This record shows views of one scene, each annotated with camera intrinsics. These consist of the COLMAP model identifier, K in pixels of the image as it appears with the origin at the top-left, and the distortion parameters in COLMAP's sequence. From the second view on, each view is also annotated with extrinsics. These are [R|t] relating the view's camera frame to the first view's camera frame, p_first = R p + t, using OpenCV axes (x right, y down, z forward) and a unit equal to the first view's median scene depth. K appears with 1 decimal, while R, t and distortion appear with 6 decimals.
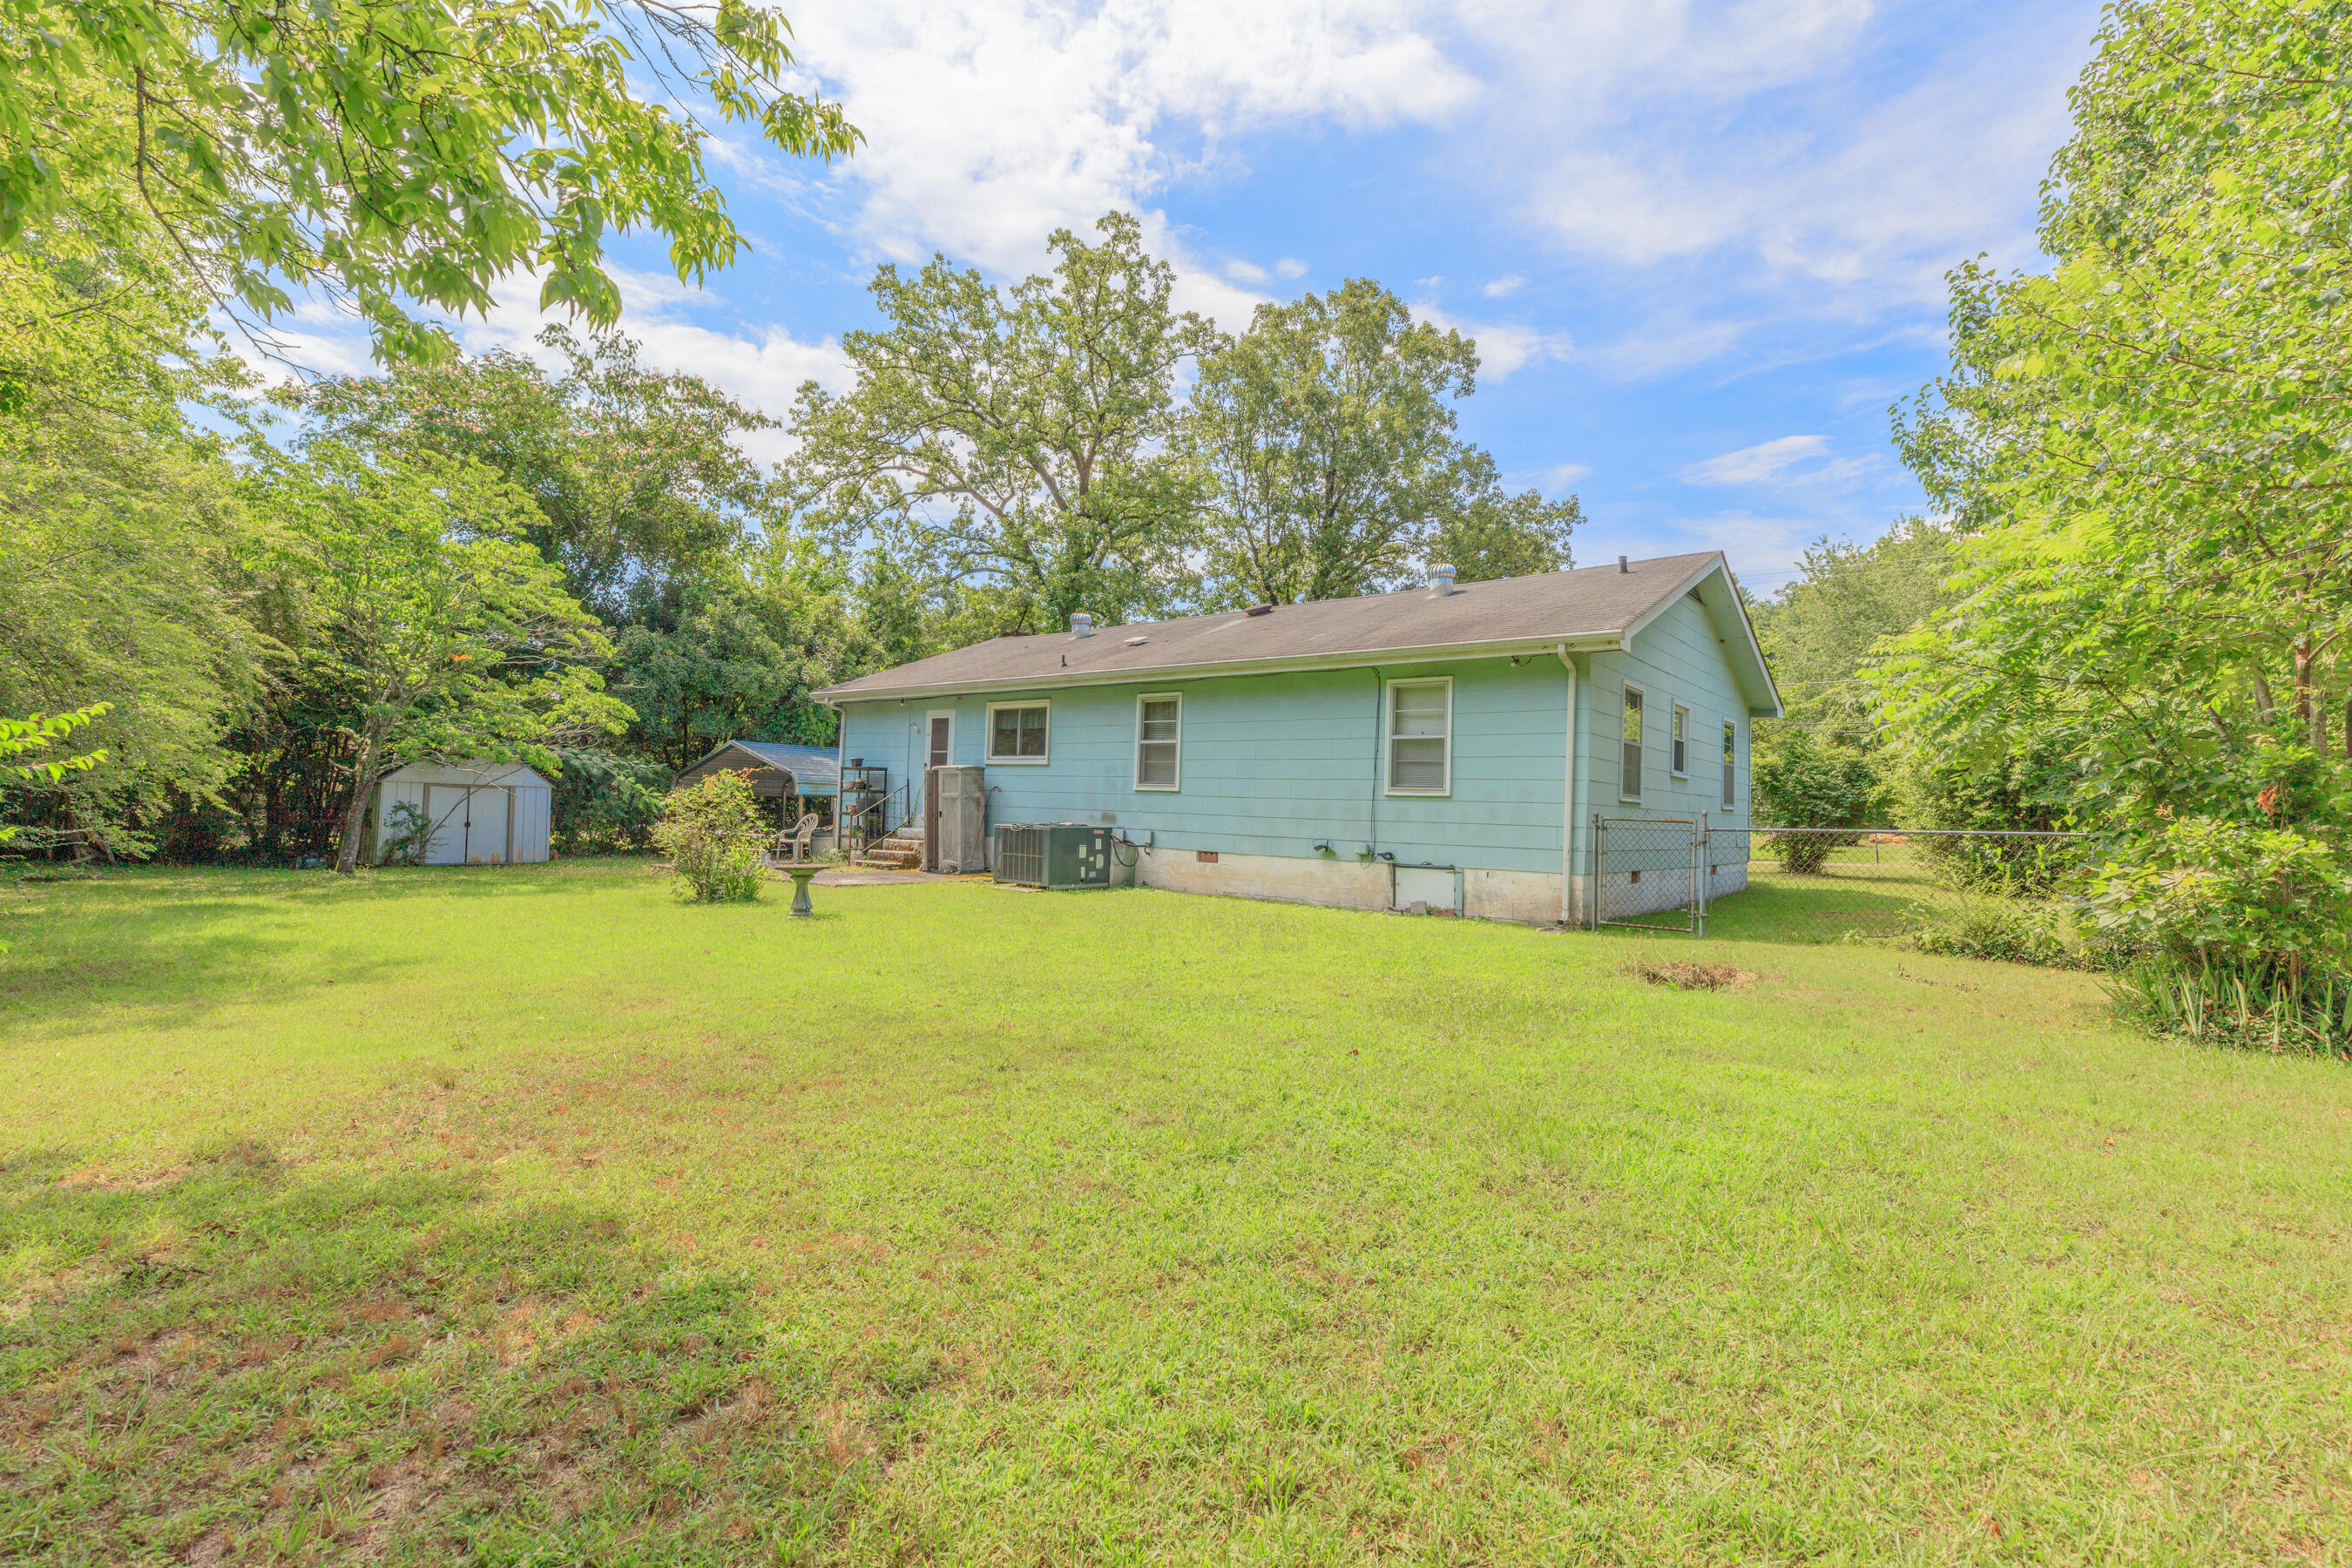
lens RADIAL K [[1066.3, 0, 1168.1], [0, 1066.3, 787.7], [0, 0, 1]] dist [0.017775, 0.000547]
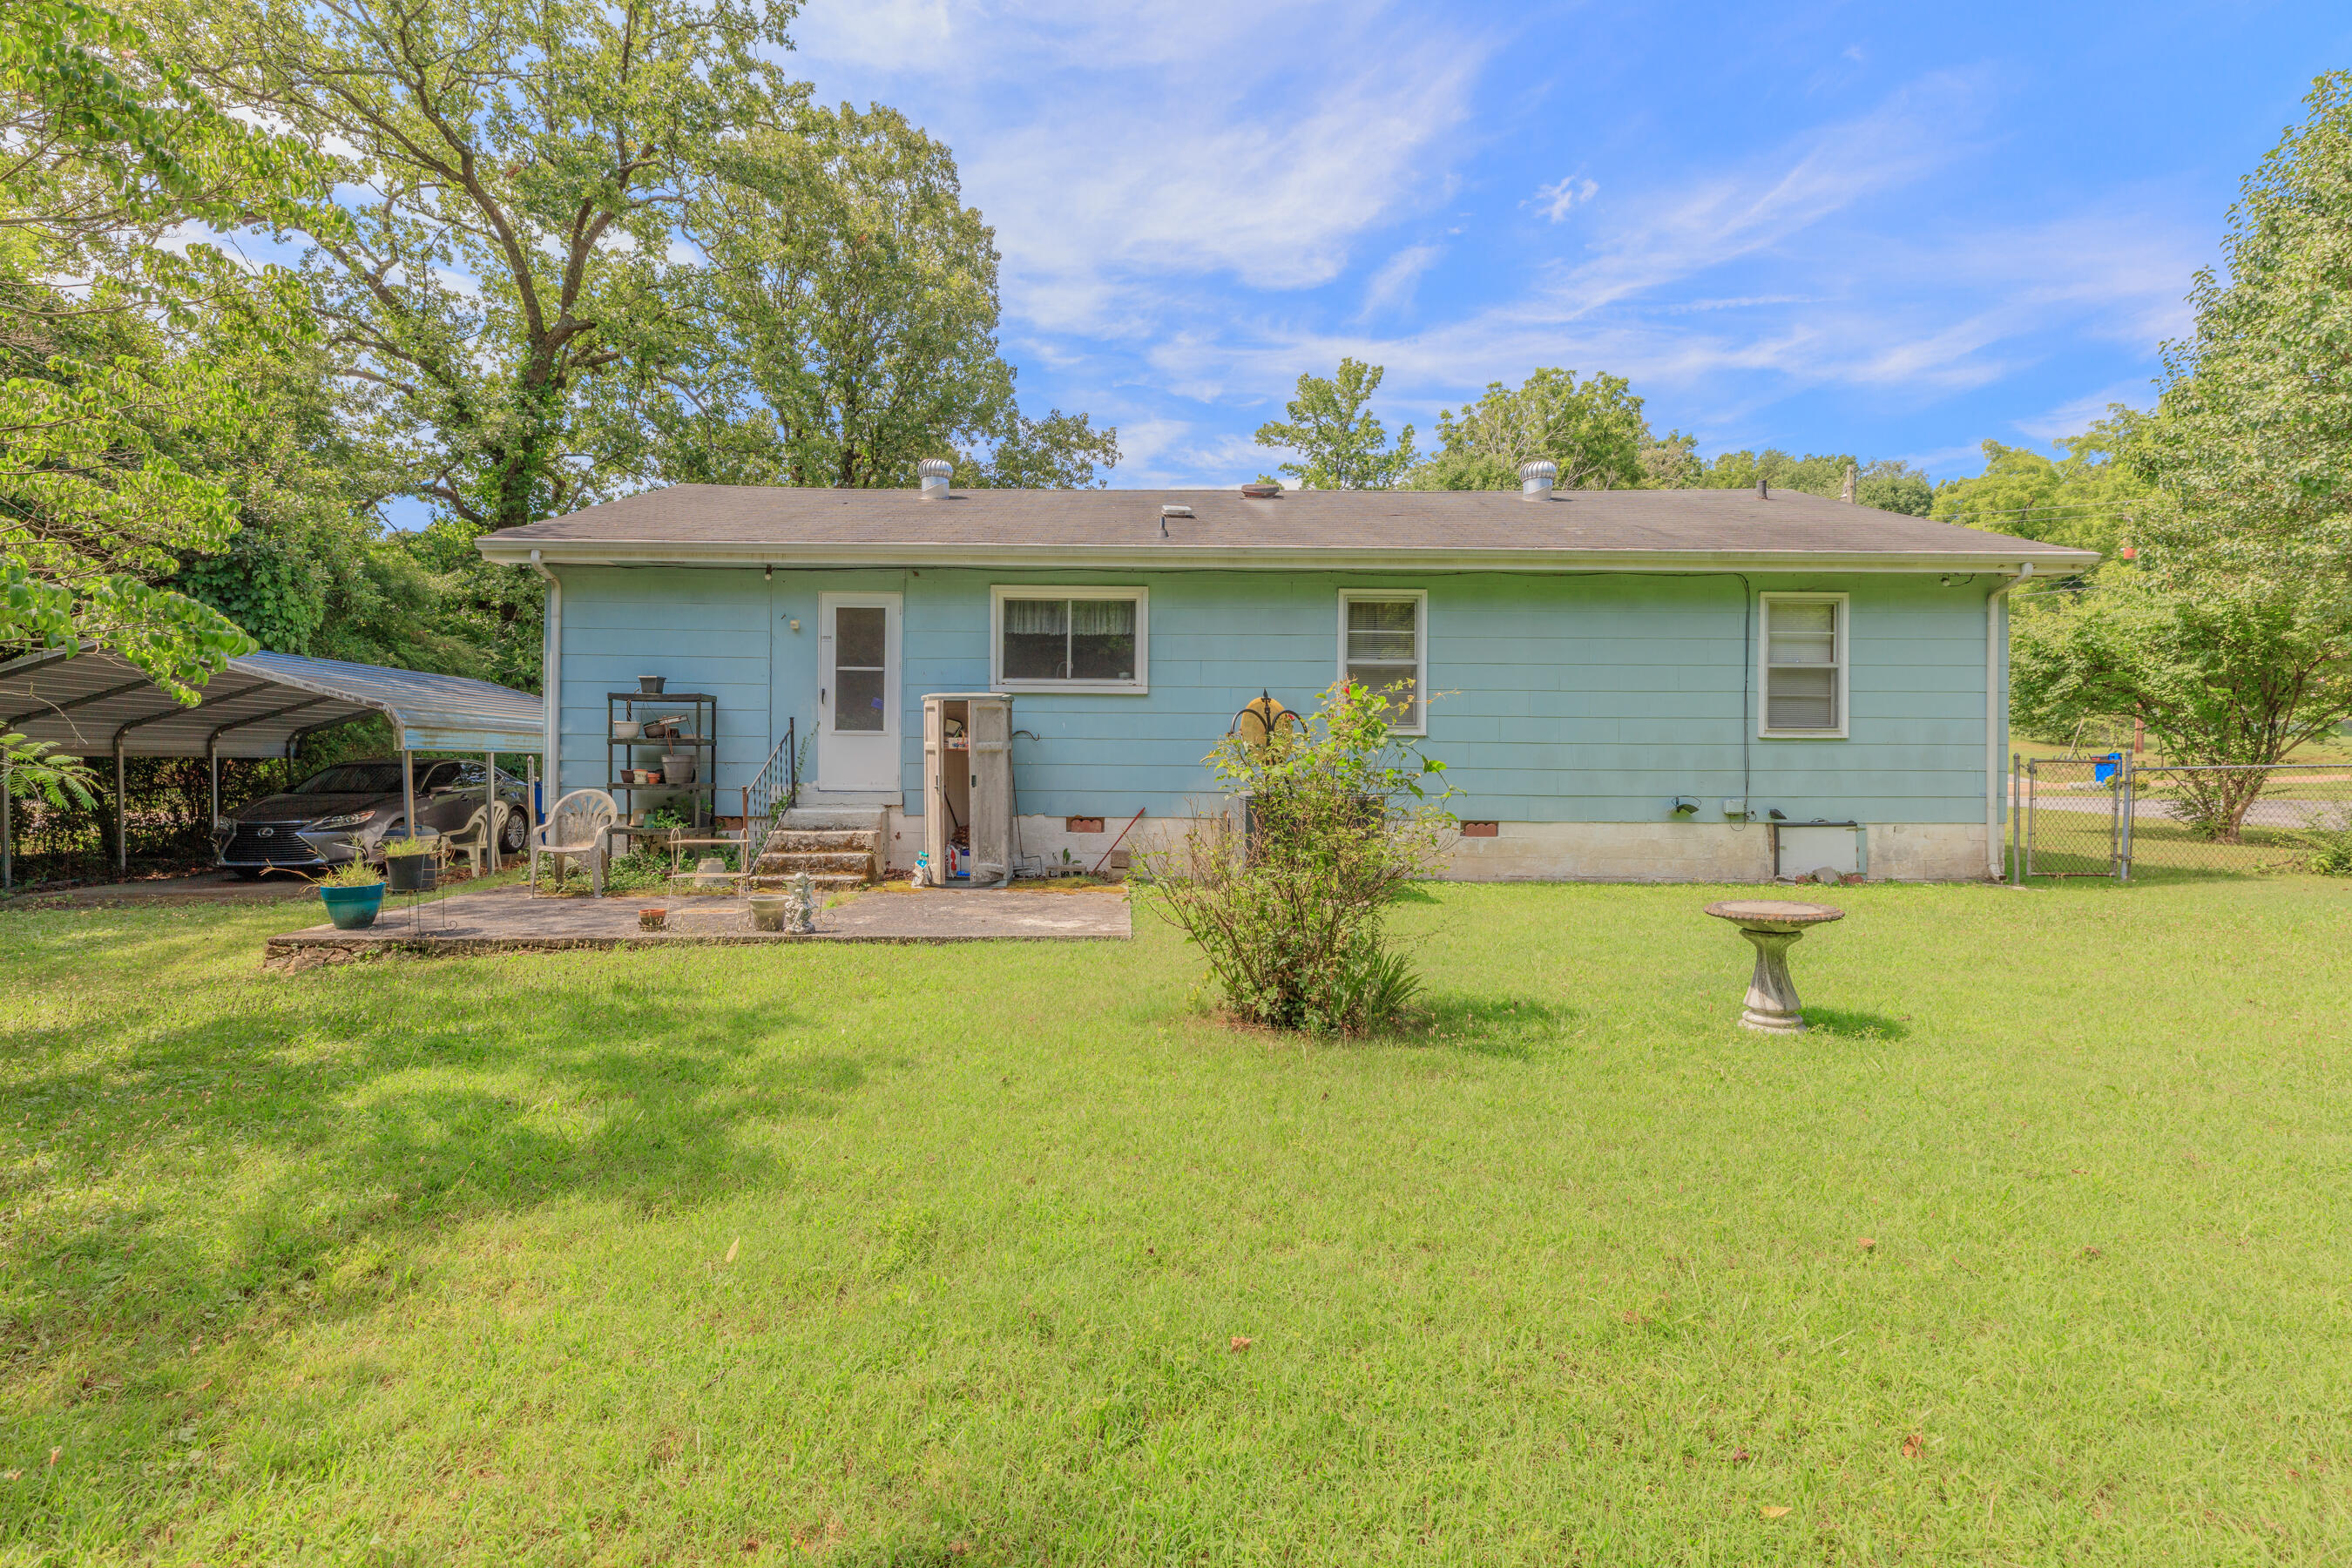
lens RADIAL K [[1066.3, 0, 1162.8], [0, 1066.3, 777.5], [0, 0, 1]] dist [0.017775, 0.000547]
pose [[0.761542, -0.031111, 0.647368, -0.598062], [0.006040, 0.999145, 0.040911, 0.001173], [-0.648087, -0.027245, 0.761079, 0.623584]]
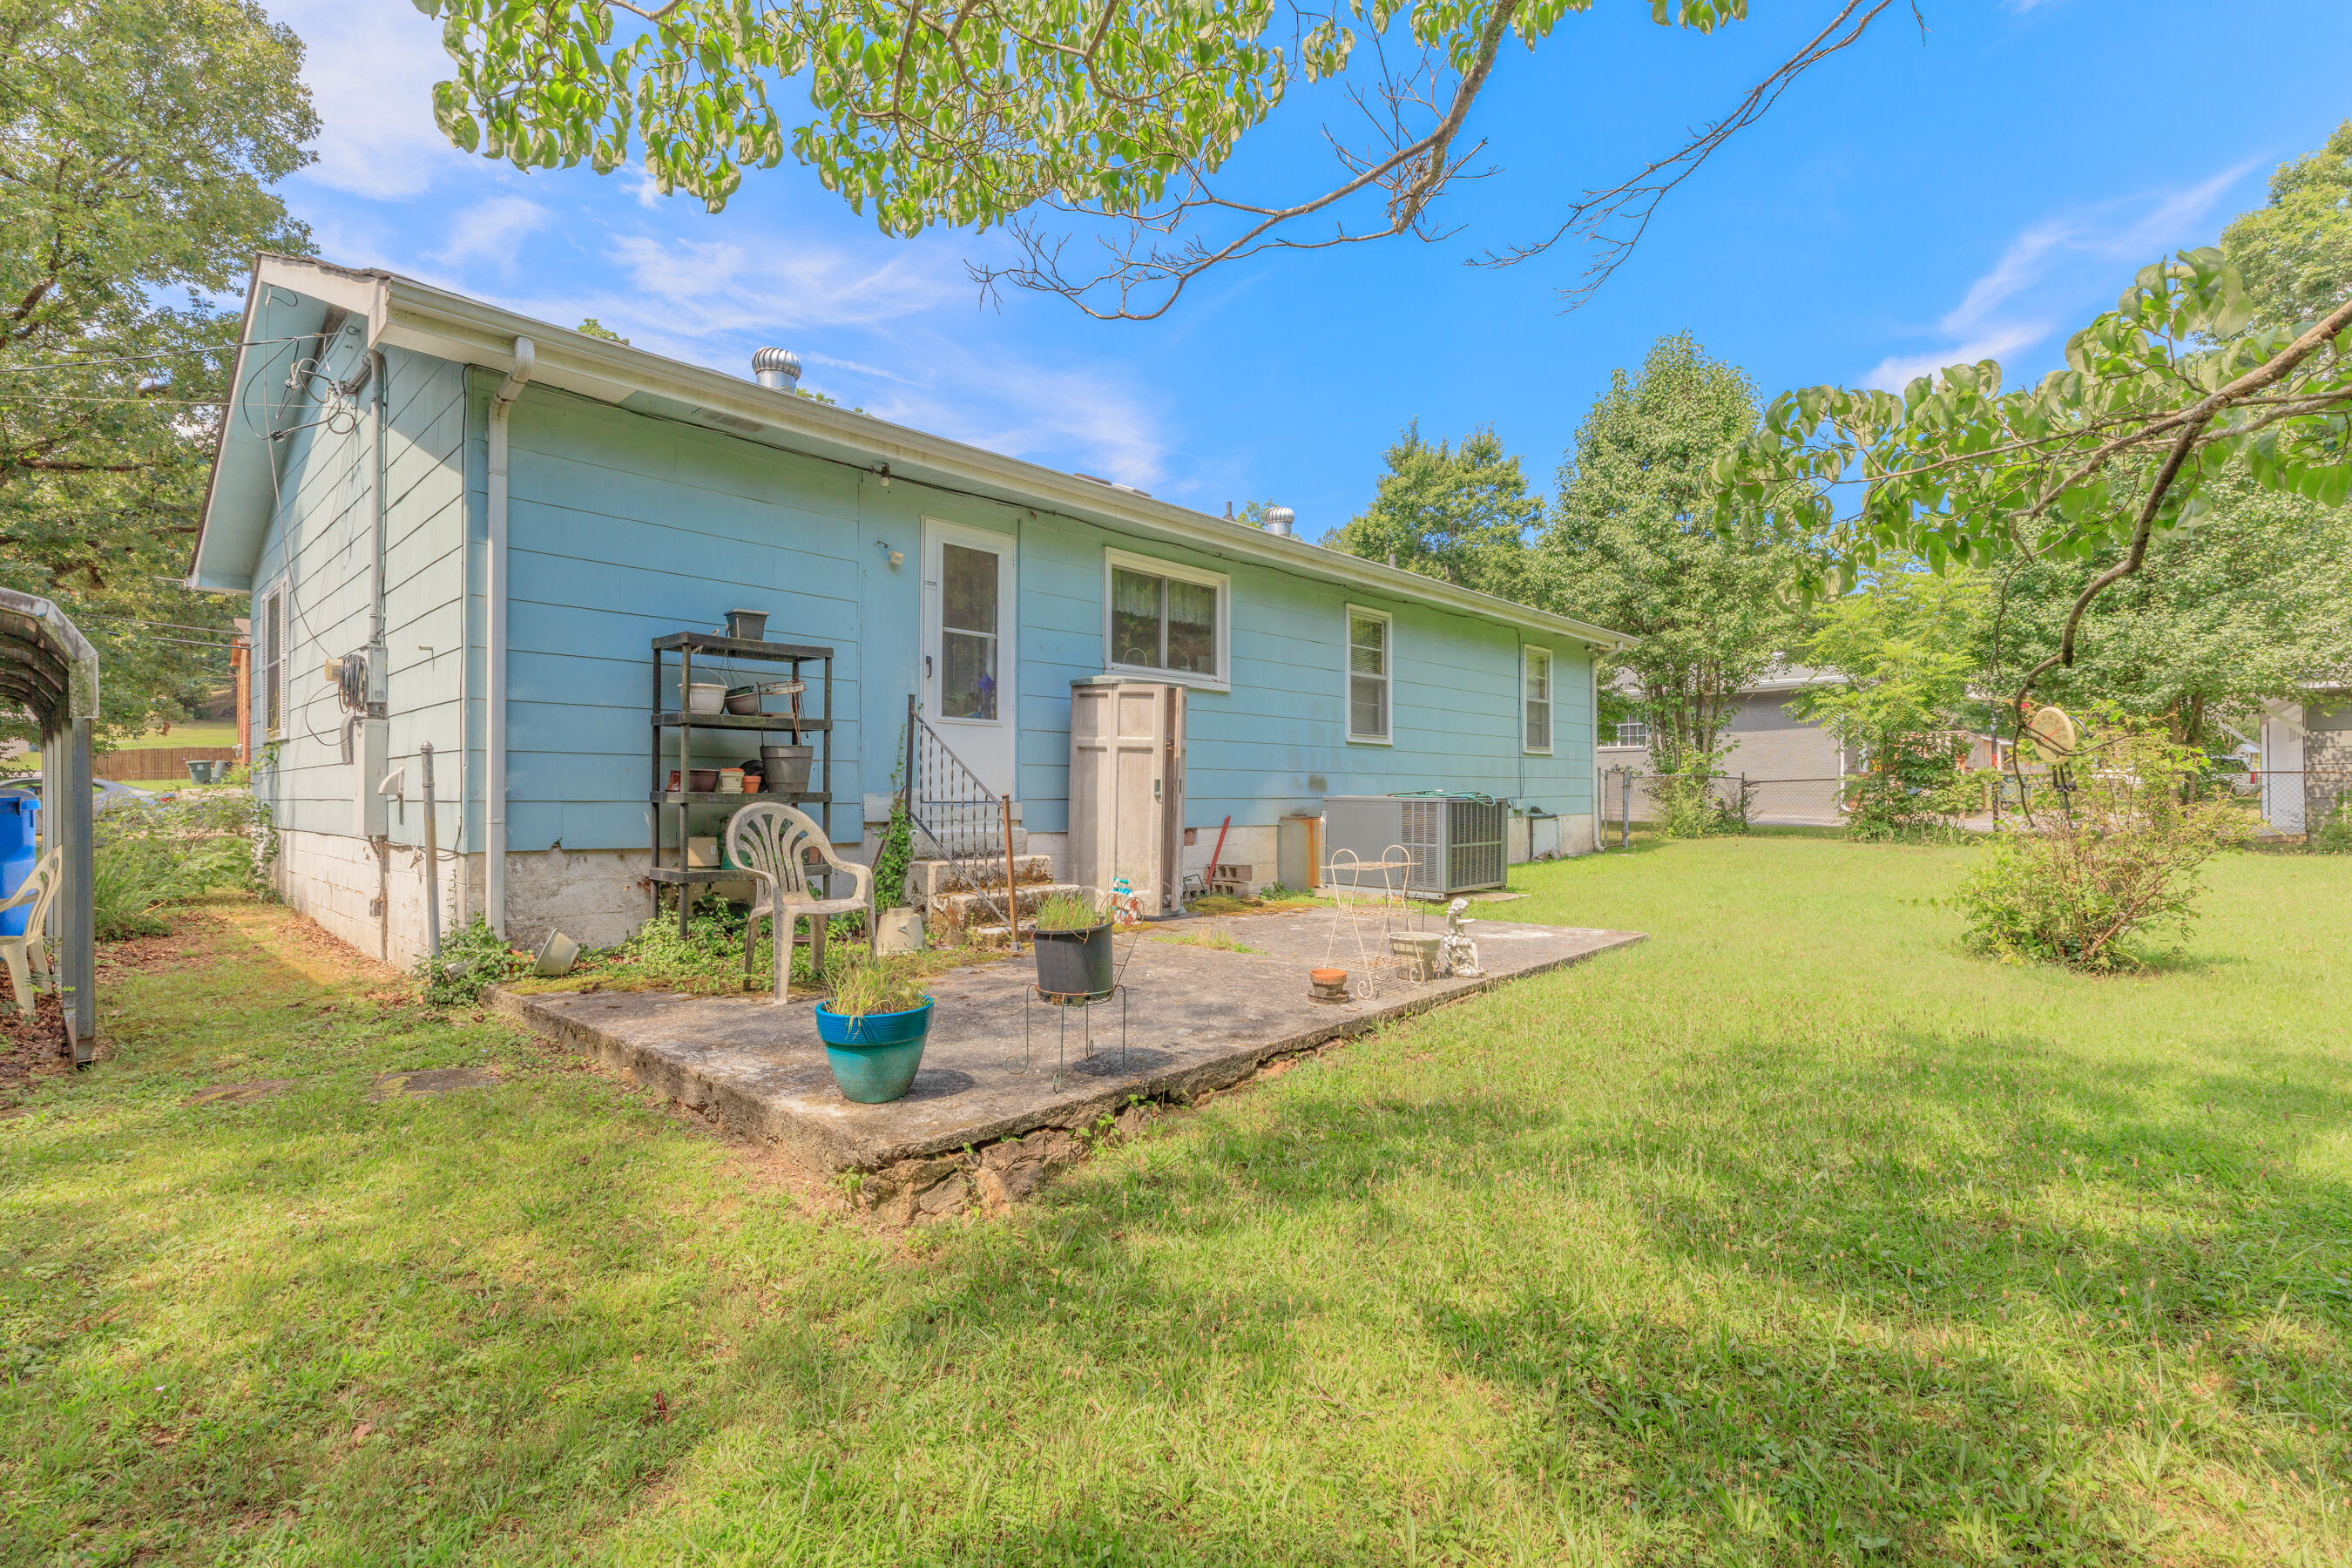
lens RADIAL K [[1066.3, 0, 1157.5], [0, 1066.3, 779.1], [0, 0, 1]] dist [0.017775, 0.000547]
pose [[0.062956, -0.019484, 0.997826, -0.801976], [-0.014305, 0.999689, 0.020423, 0.015539], [-0.997914, -0.015560, 0.062657, 1.188049]]
